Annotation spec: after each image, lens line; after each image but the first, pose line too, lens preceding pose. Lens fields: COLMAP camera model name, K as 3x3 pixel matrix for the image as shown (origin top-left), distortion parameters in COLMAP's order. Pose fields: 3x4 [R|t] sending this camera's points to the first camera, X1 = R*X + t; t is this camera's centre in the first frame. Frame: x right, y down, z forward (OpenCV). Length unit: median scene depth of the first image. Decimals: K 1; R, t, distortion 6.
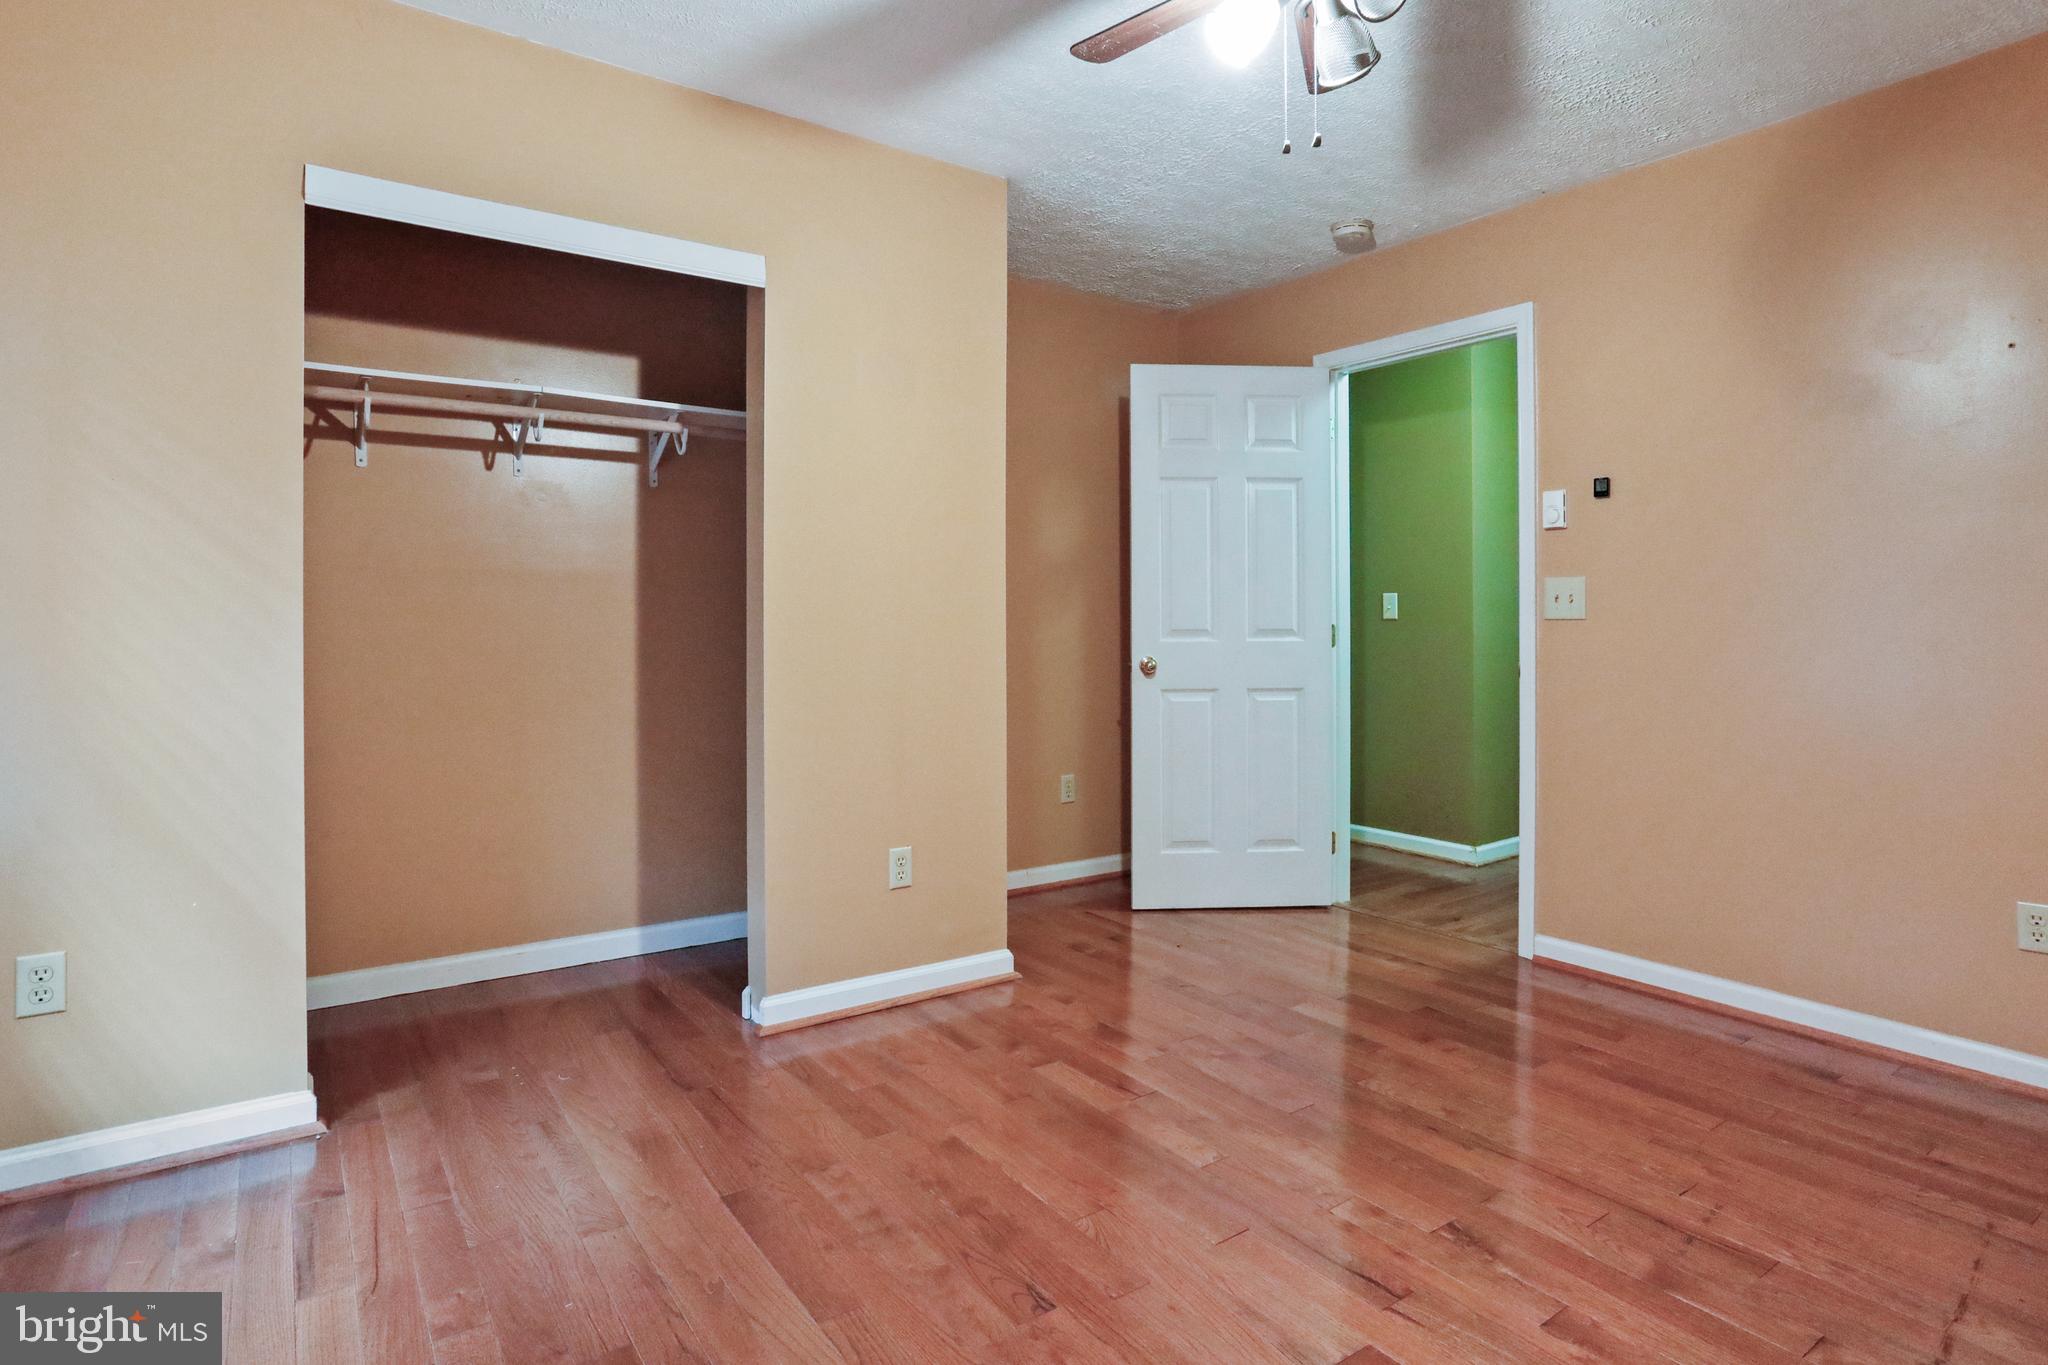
lens RADIAL K [[1060.9, 0, 1030.4], [0, 1060.9, 635.1], [0, 0, 1]] dist [-0.031693, 0.009502]
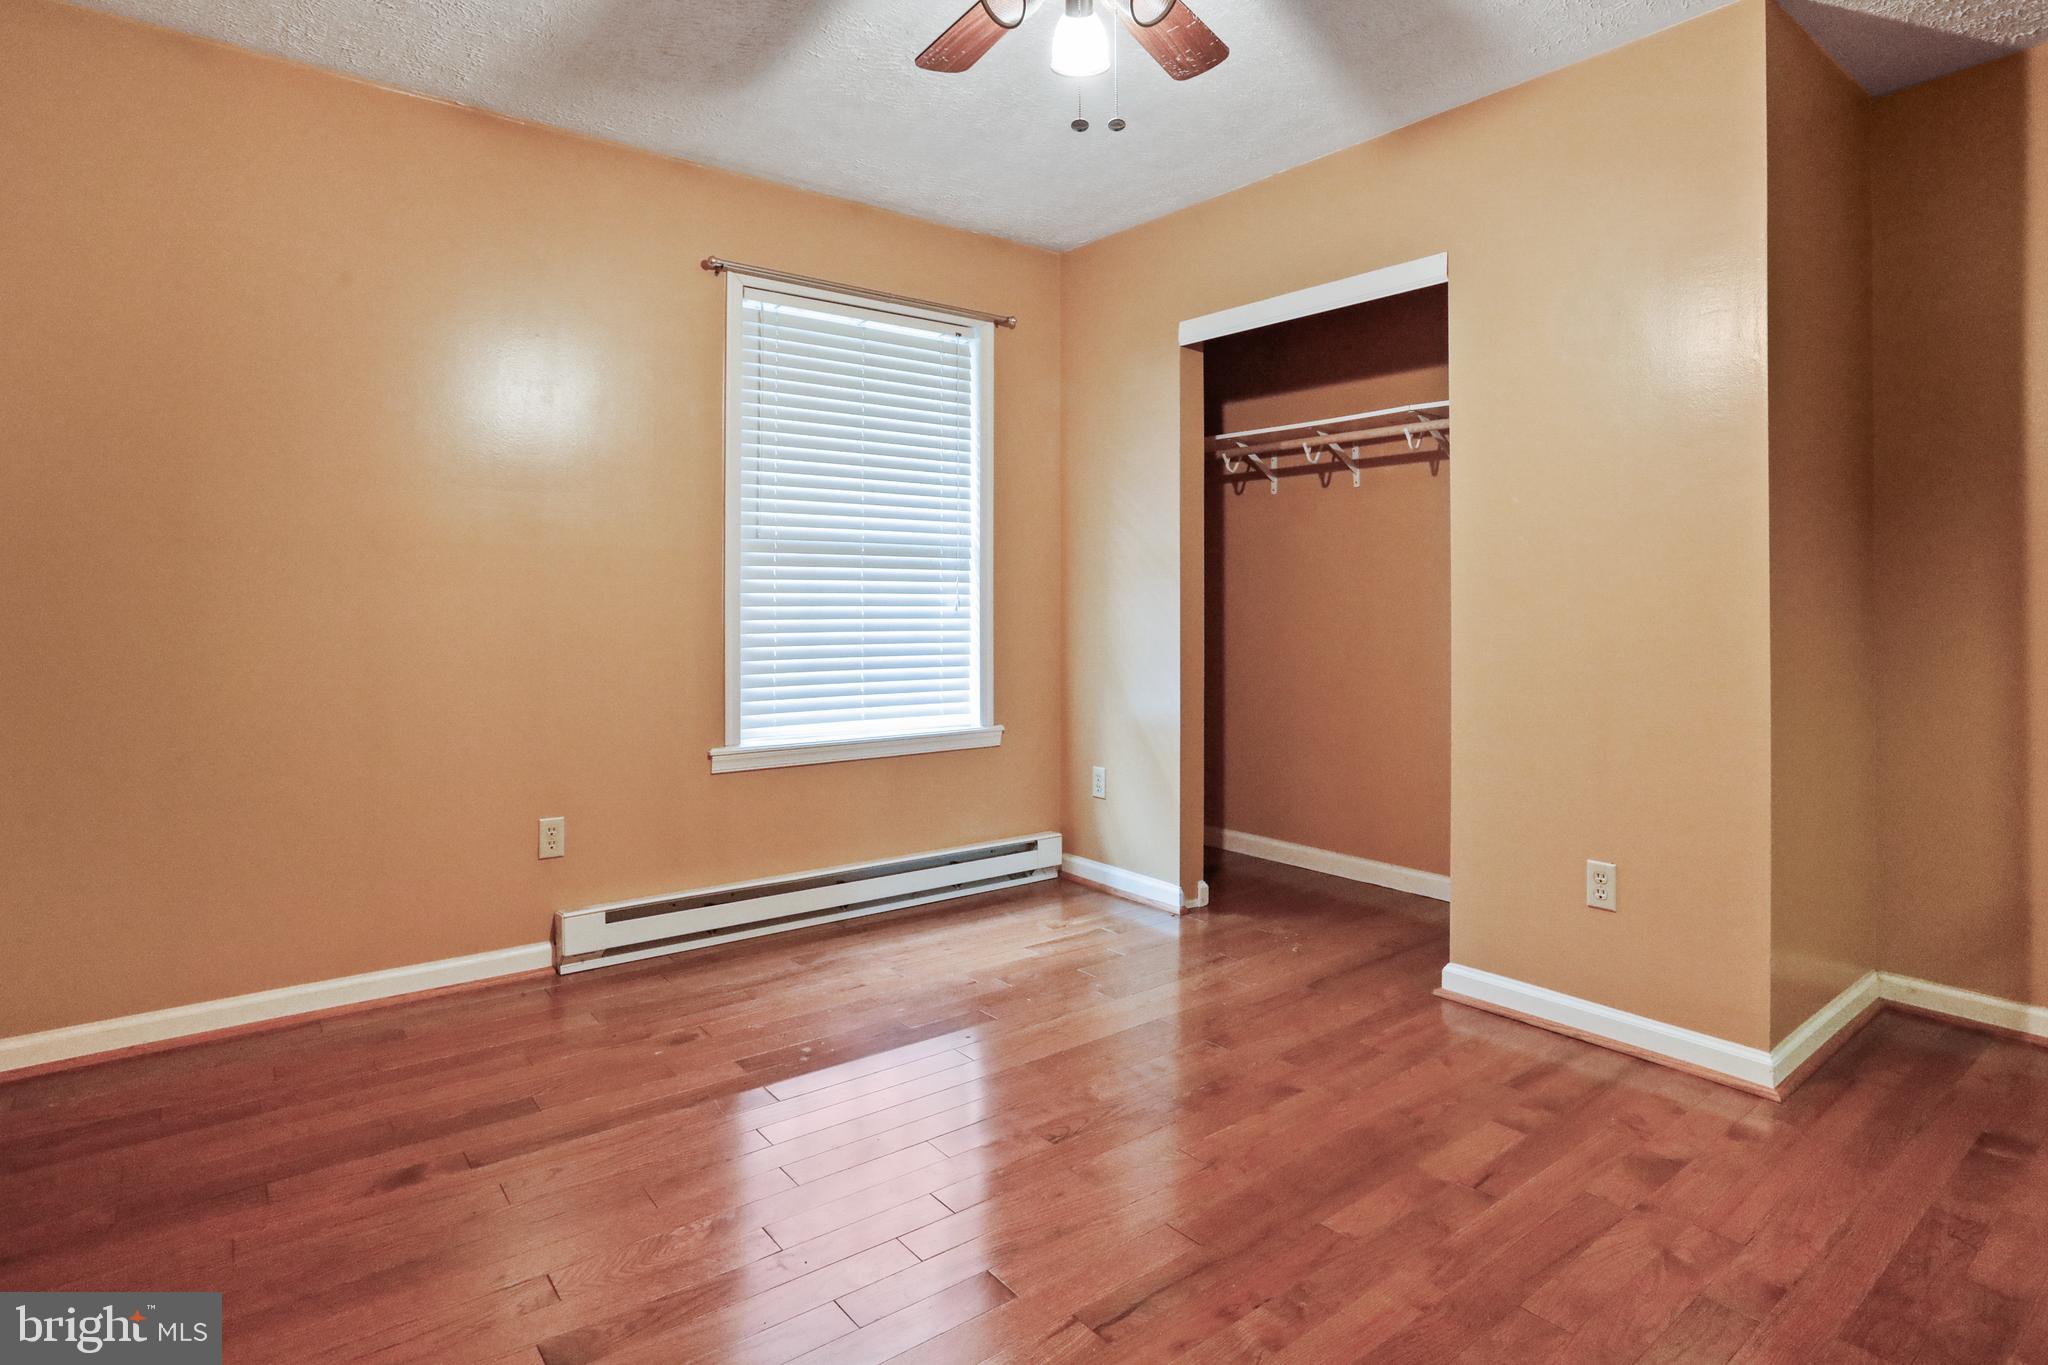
lens RADIAL K [[1060.9, 0, 1032.2], [0, 1060.9, 594.5], [0, 0, 1]] dist [-0.031693, 0.009502]
pose [[0.062970, -0.007249, -0.997989, 0.807268], [-0.012439, 0.999890, -0.008047, -0.004447], [0.997938, 0.012921, 0.062873, 0.555719]]
